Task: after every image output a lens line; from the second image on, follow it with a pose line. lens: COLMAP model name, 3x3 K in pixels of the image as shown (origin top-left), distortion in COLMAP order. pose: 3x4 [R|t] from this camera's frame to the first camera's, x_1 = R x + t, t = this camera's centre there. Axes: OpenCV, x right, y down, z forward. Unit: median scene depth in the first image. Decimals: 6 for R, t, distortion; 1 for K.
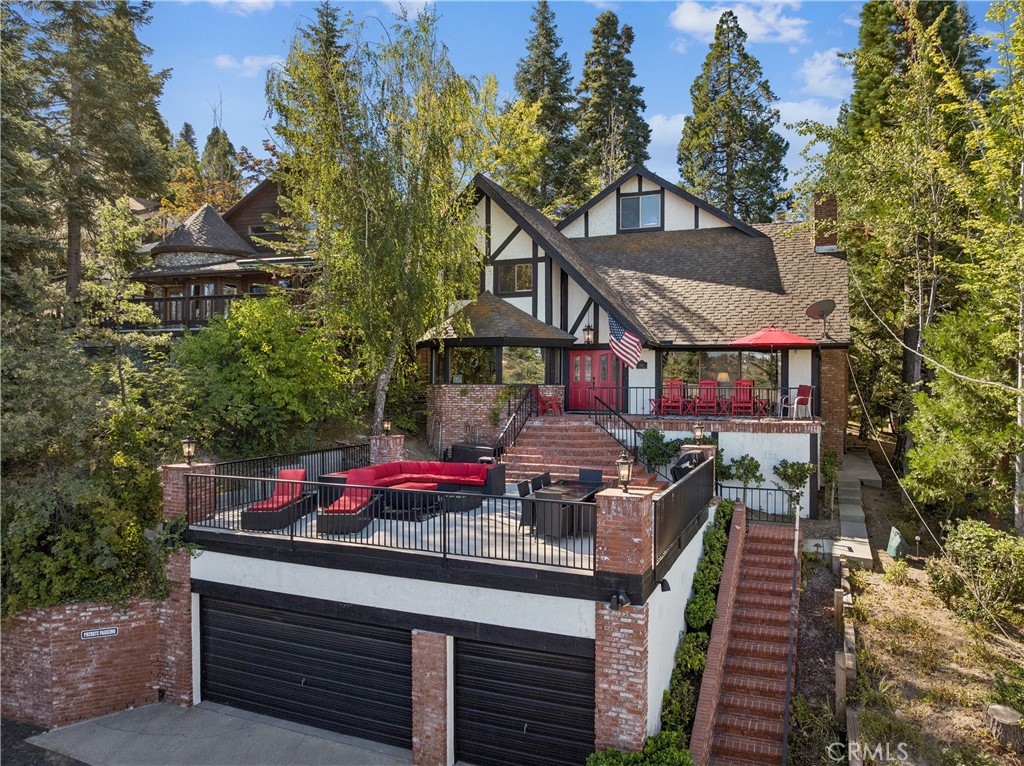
lens RADIAL K [[730.1, 0, 512.0], [0, 730.1, 383.0], [0, 0, 1]] dist [-0.010202, 0.000899]
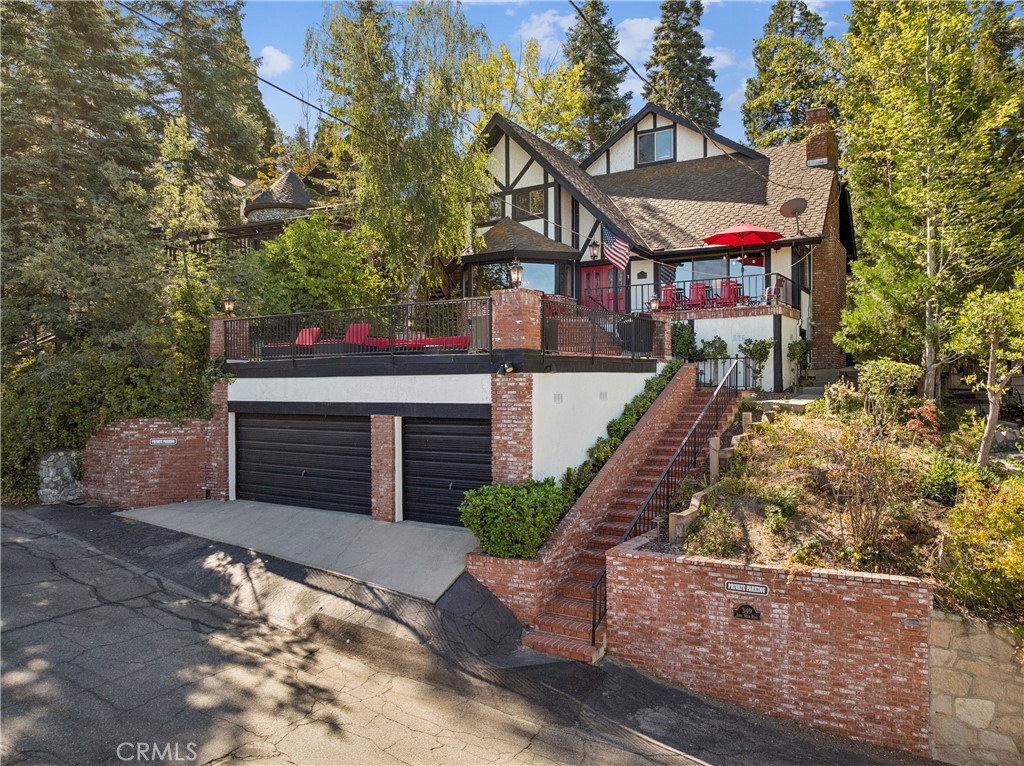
lens RADIAL K [[734.6, 0, 515.6], [0, 734.6, 384.7], [0, 0, 1]] dist [-0.012749, -0.009290]
pose [[0.986698, -0.007344, -0.162400, 0.194393], [0.005537, 0.999918, -0.011574, 0.176879], [0.162472, 0.010521, 0.986657, -0.146433]]
